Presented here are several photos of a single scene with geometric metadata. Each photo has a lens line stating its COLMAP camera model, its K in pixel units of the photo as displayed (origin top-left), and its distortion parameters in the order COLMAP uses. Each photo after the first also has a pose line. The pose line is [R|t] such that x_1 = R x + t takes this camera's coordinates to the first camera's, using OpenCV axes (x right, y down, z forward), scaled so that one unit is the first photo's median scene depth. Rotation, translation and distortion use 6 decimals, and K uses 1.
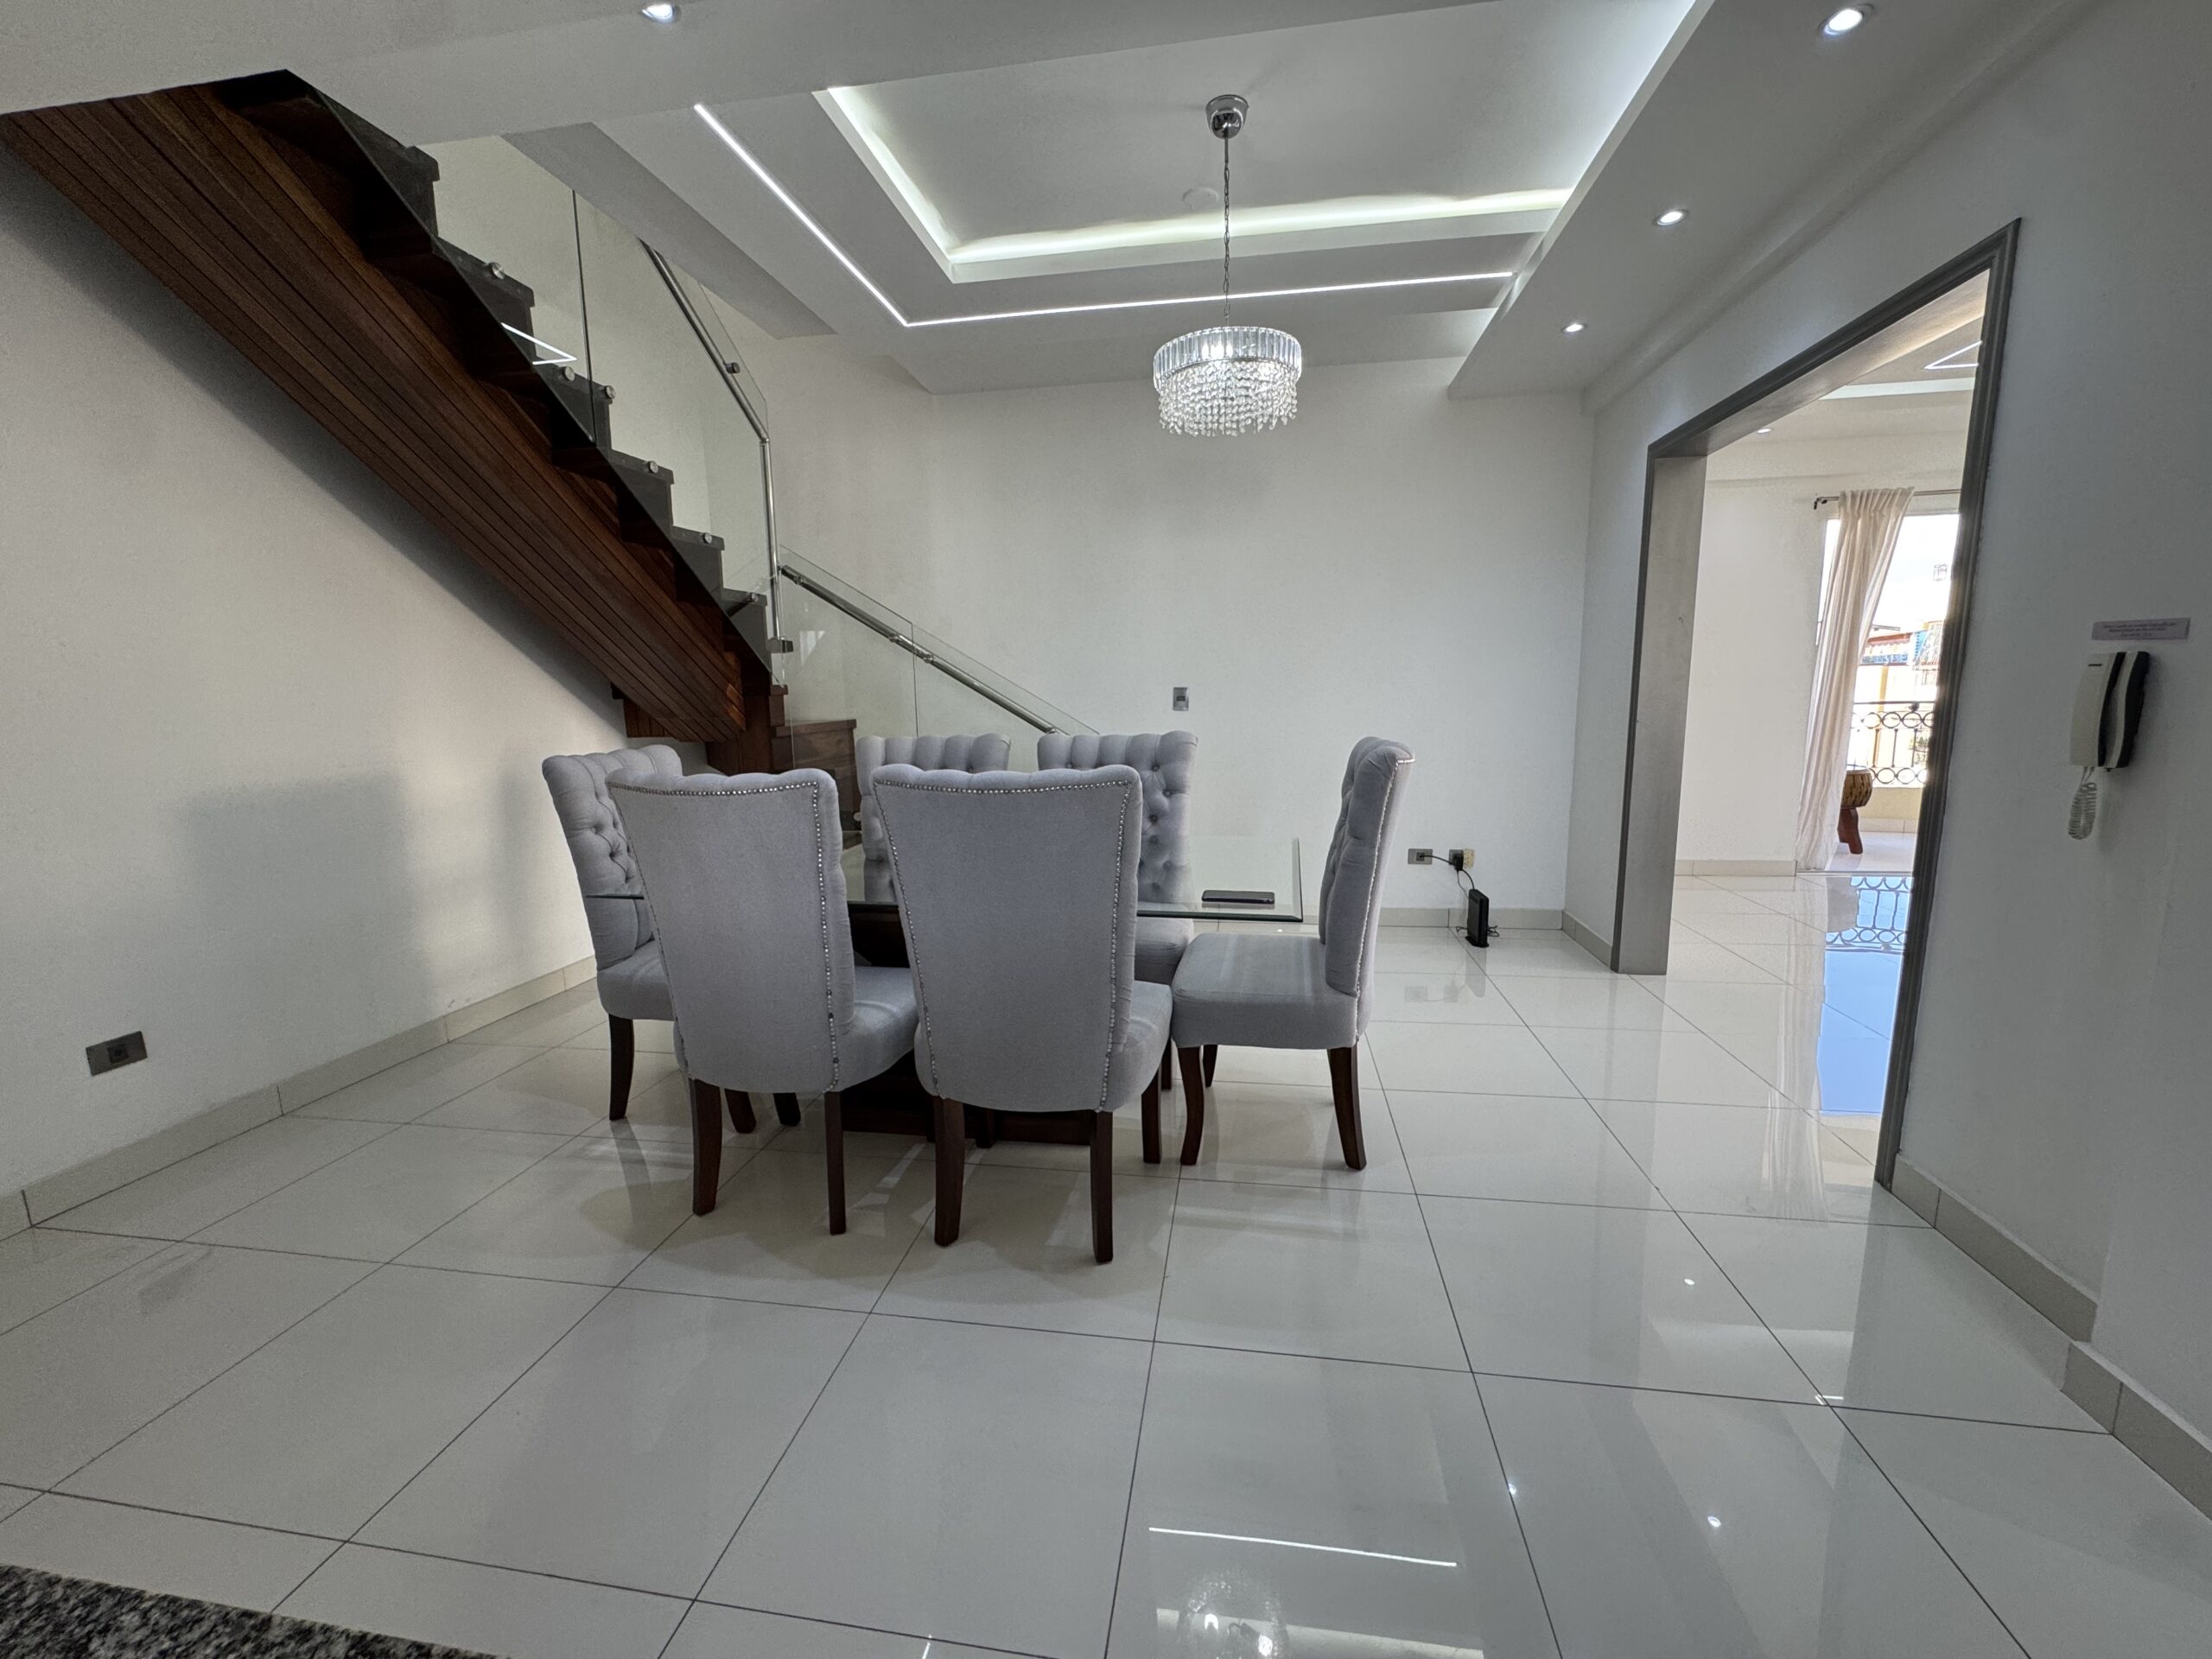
lens RADIAL K [[881.7, 0, 1096.2], [0, 881.7, 825.2], [0, 0, 1]] dist [-0.005688, 0.001394]
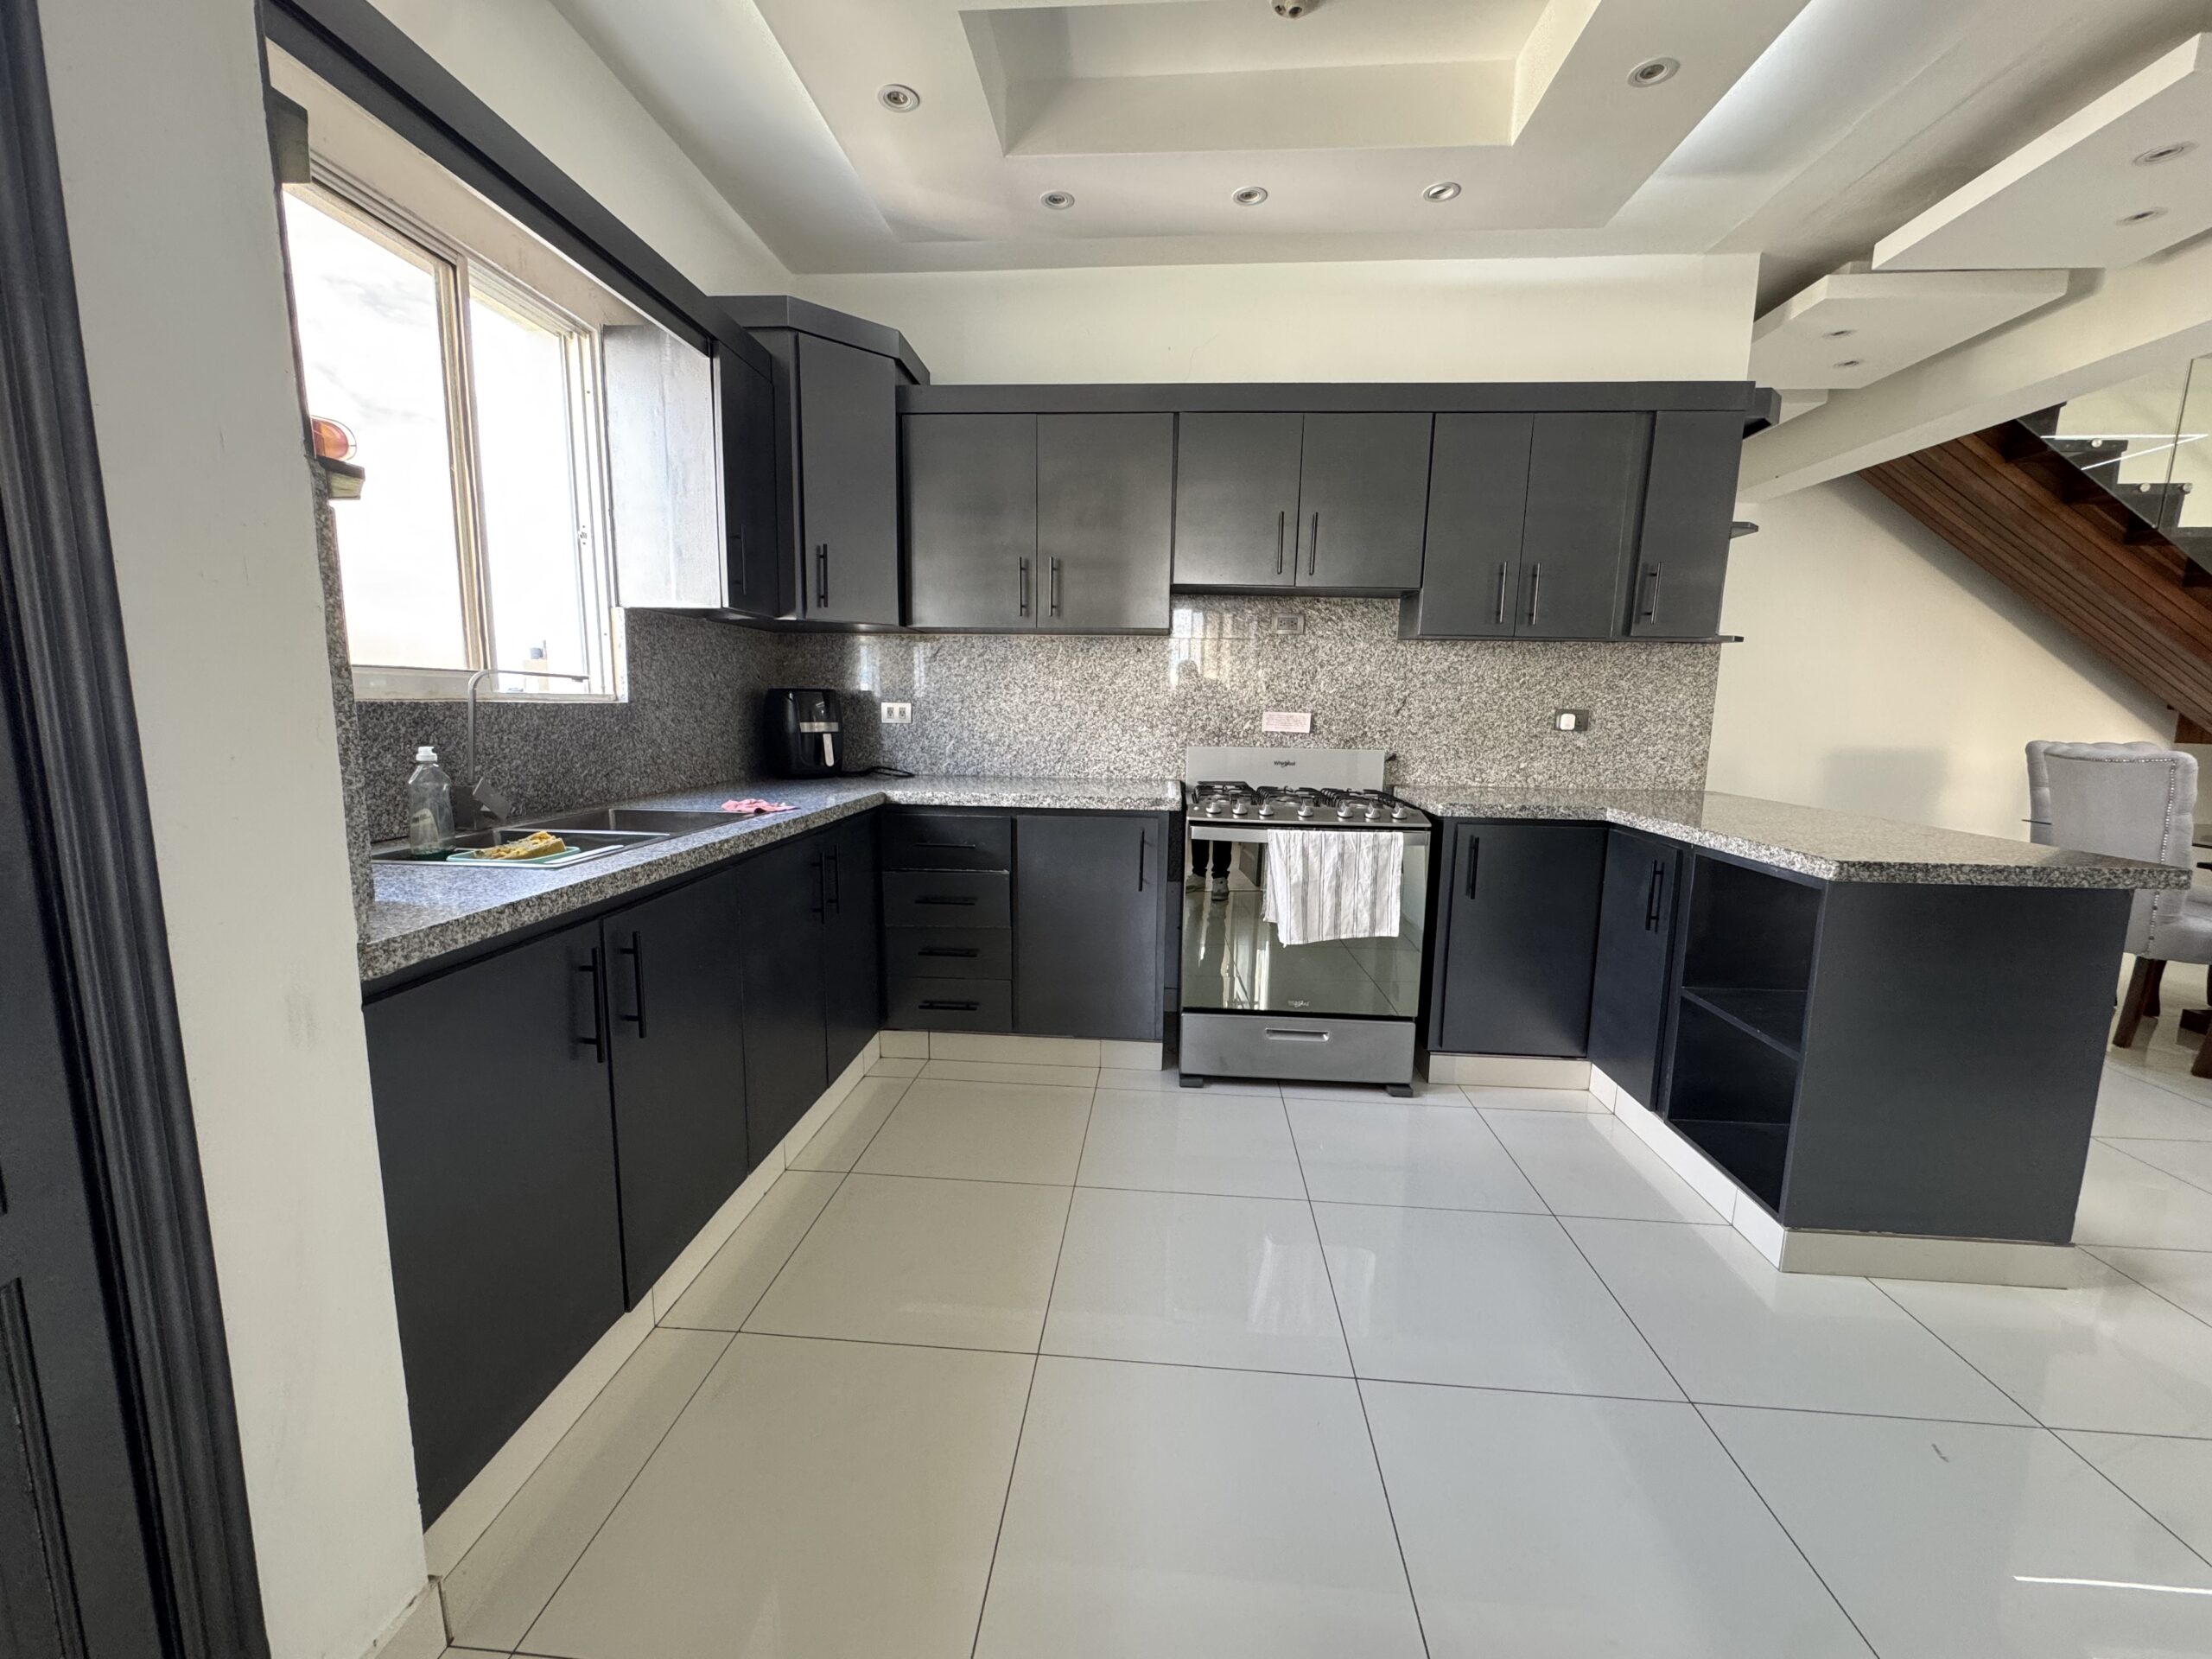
lens RADIAL K [[881.7, 0, 1110.4], [0, 881.7, 833.4], [0, 0, 1]] dist [-0.005688, 0.001394]
pose [[0.091955, 0.174182, -0.980411, 0.767680], [-0.168571, 0.973094, 0.157072, 0.112049], [0.981391, 0.150825, 0.118843, -0.774004]]
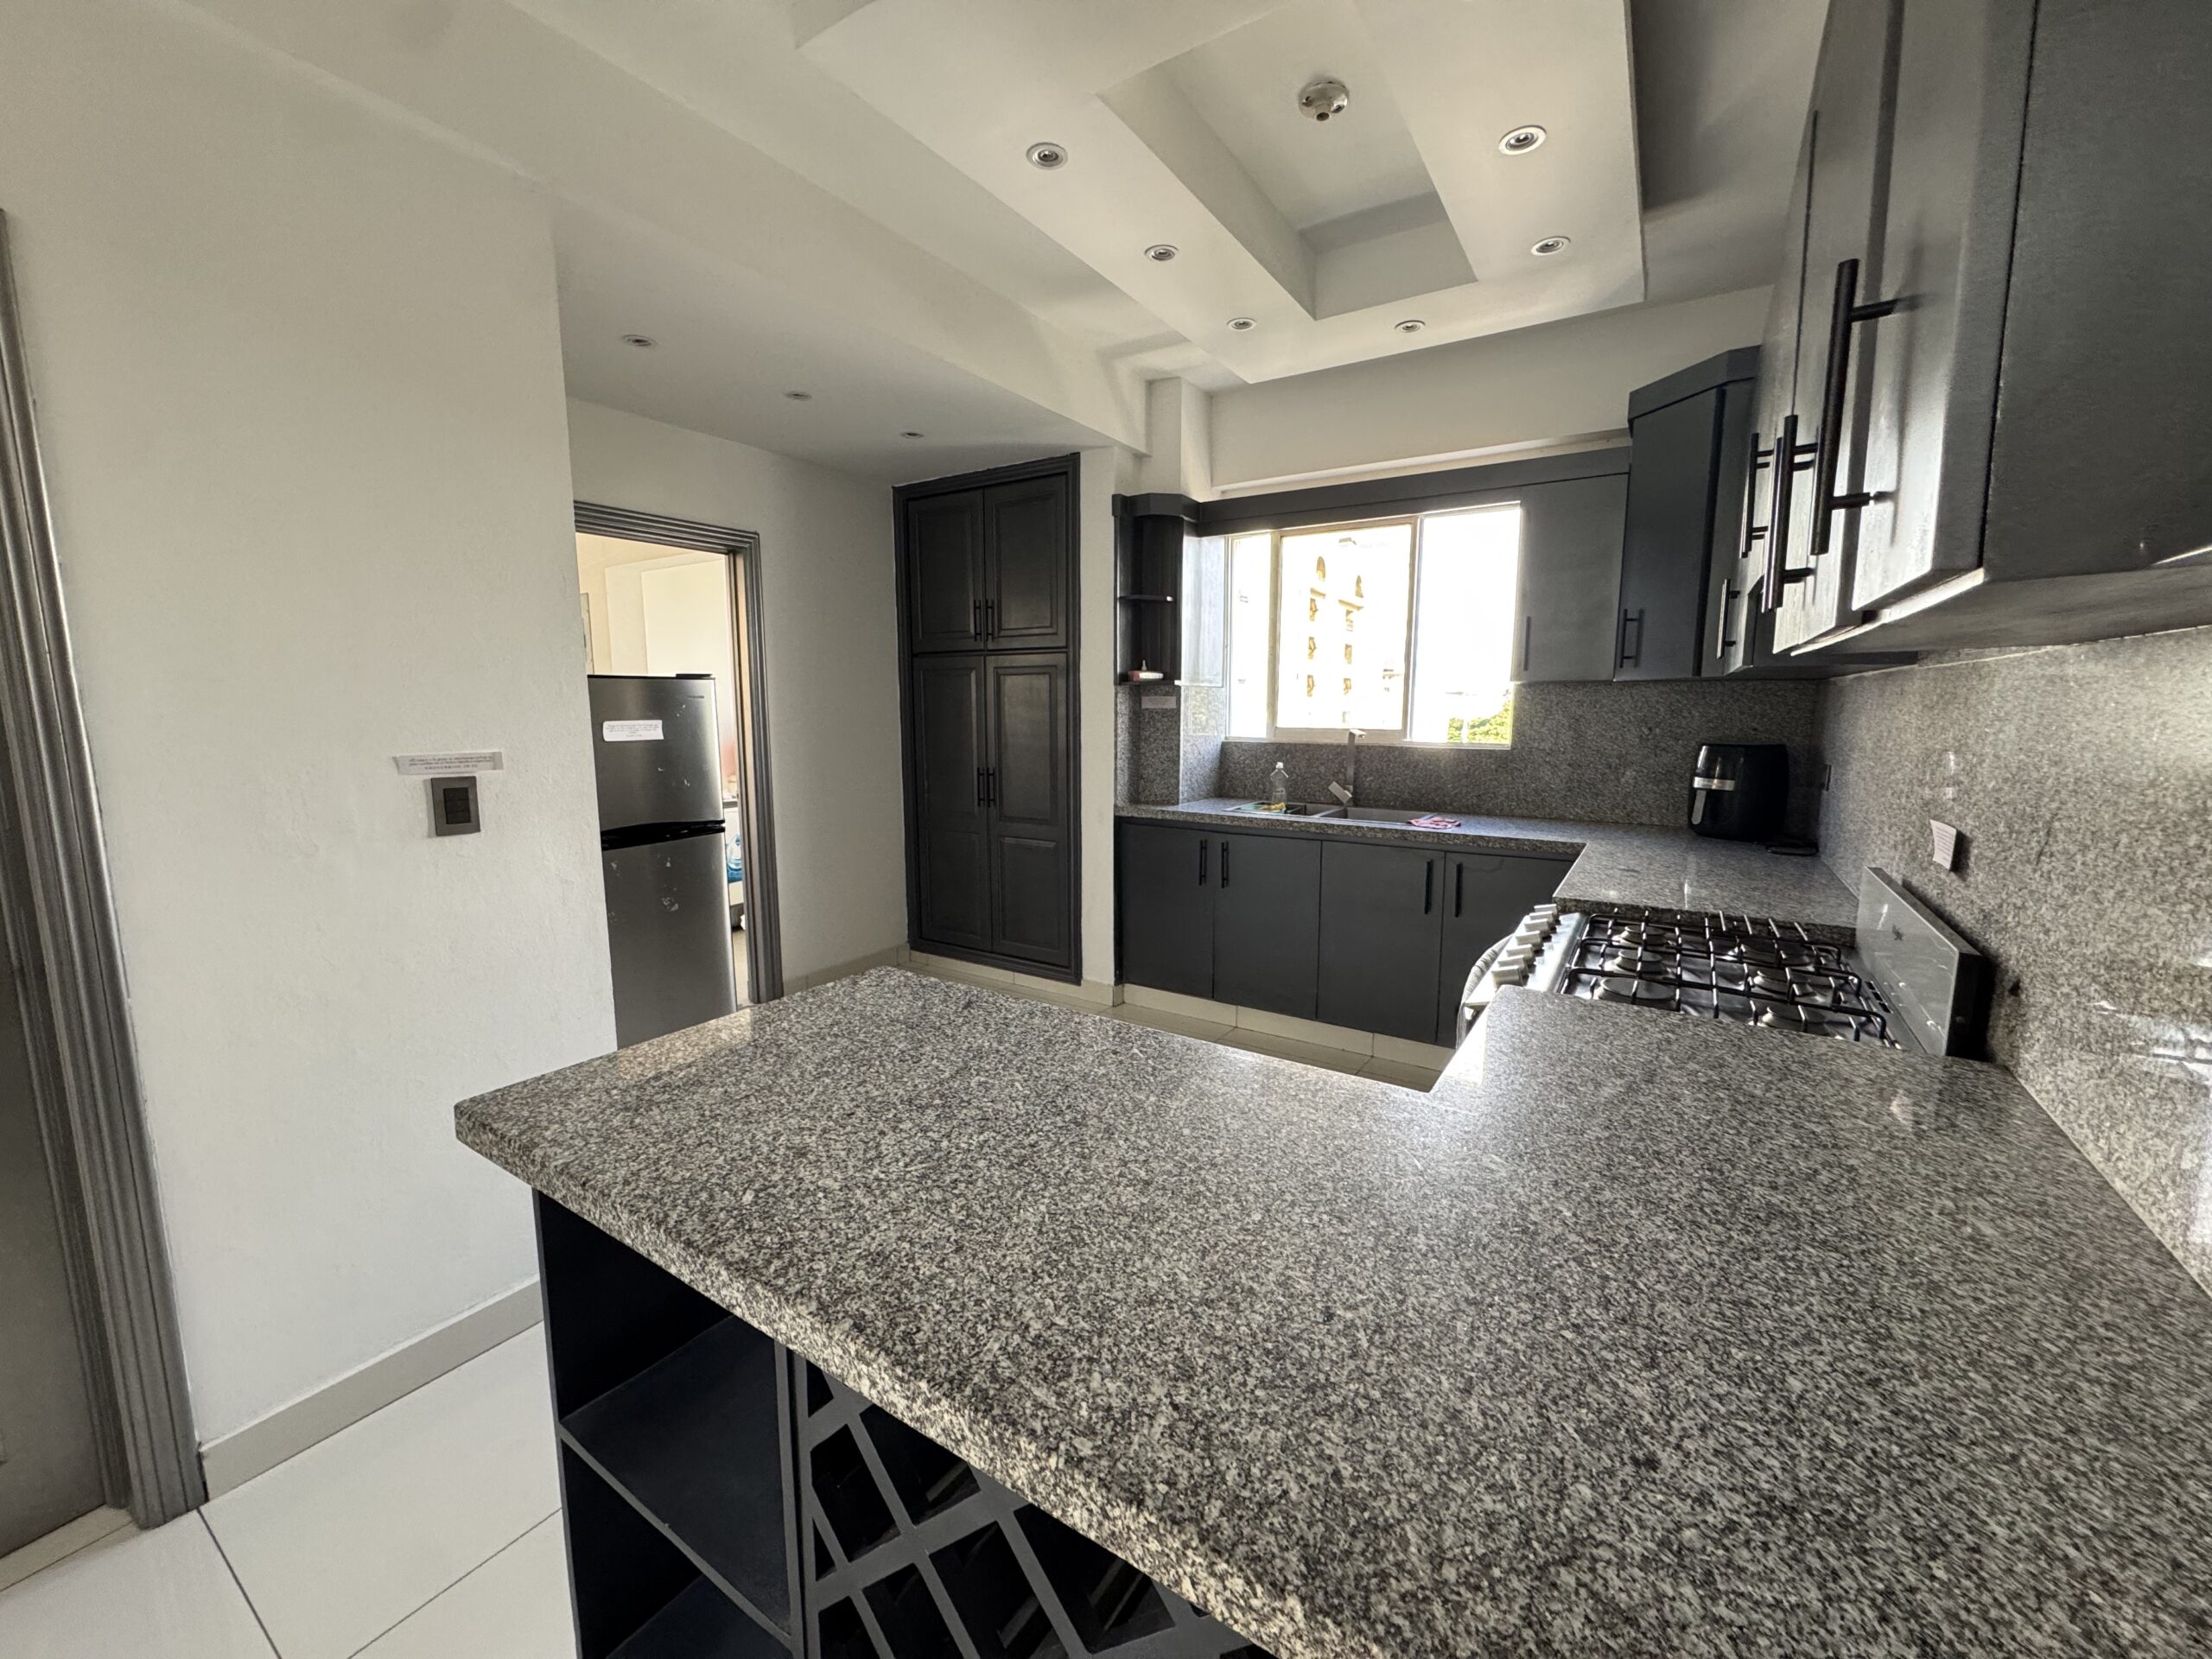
lens RADIAL K [[881.7, 0, 1109.9], [0, 881.7, 823.8], [0, 0, 1]] dist [-0.005688, 0.001394]
pose [[-0.919251, -0.028757, 0.392621, -0.545067], [0.083225, 0.960591, 0.265213, -0.164111], [-0.384775, 0.276474, -0.880631, 0.656906]]
